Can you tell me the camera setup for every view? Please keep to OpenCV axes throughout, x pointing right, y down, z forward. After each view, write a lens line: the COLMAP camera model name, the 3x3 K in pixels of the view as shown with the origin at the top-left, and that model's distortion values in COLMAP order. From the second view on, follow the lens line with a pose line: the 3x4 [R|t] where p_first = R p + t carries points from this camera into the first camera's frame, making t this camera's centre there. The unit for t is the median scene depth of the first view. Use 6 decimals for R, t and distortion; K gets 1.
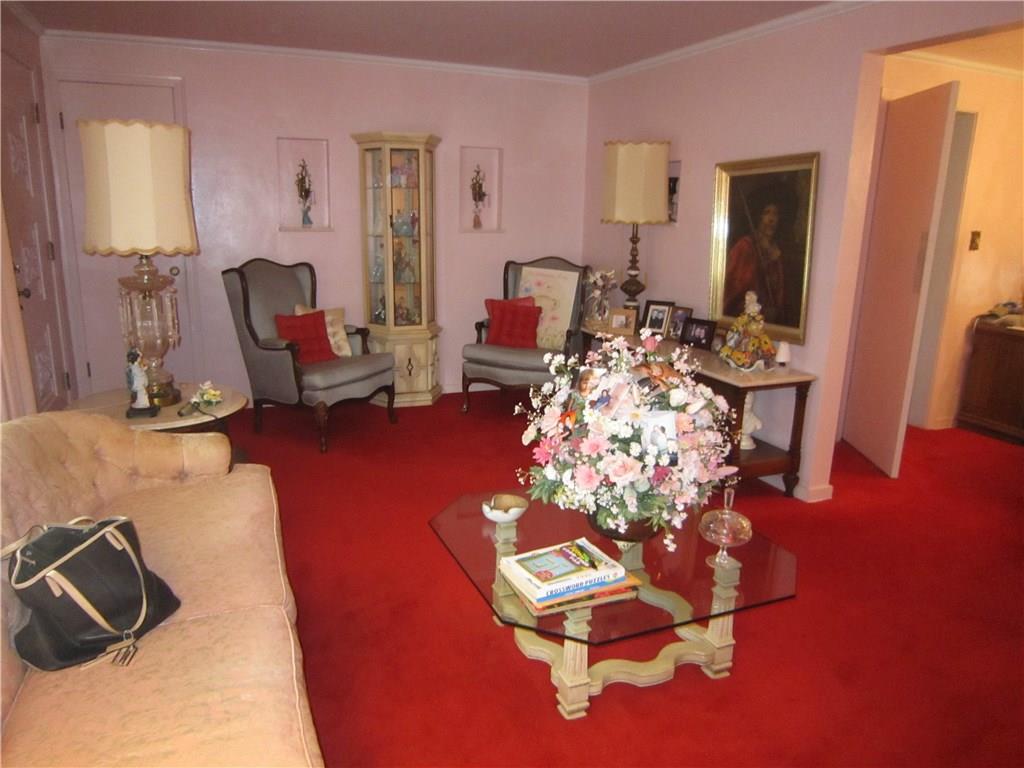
lens RADIAL K [[726.3, 0, 512.0], [0, 726.3, 384.0], [0, 0, 1]] dist [-0.069768, 0.035956]
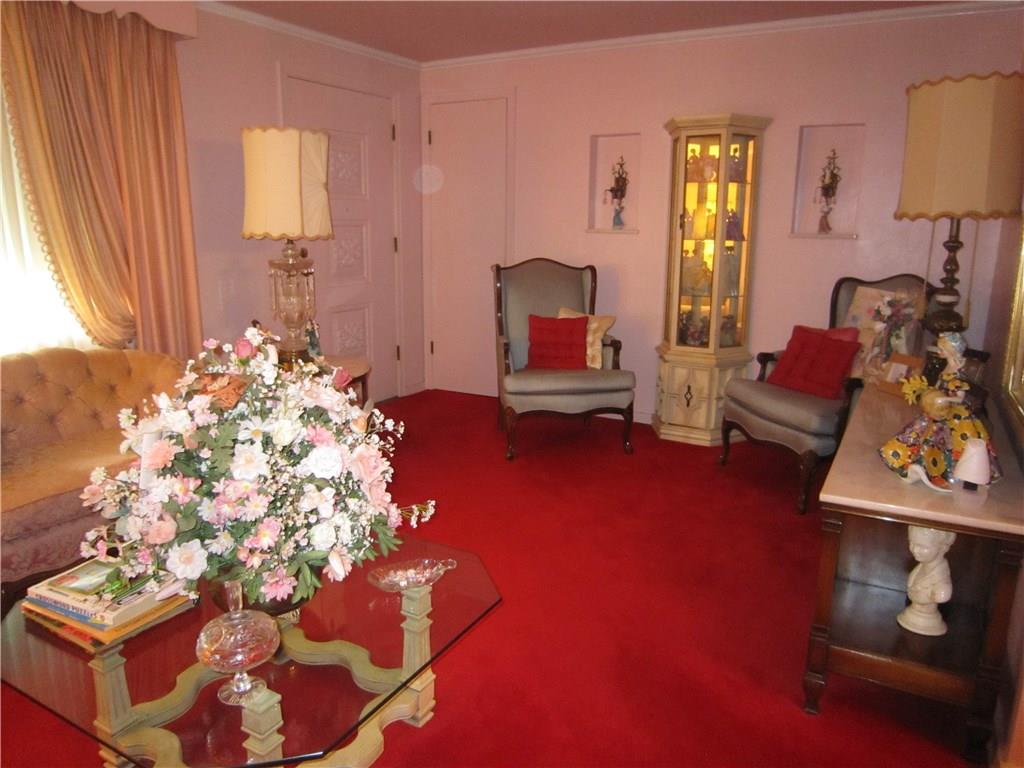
lens RADIAL K [[726.3, 0, 512.0], [0, 726.3, 384.0], [0, 0, 1]] dist [-0.069768, 0.035956]
pose [[0.614236, 0.156684, -0.773411, 0.409898], [-0.182752, 0.981689, 0.053738, -0.048471], [0.767669, 0.108335, 0.631623, 0.344403]]
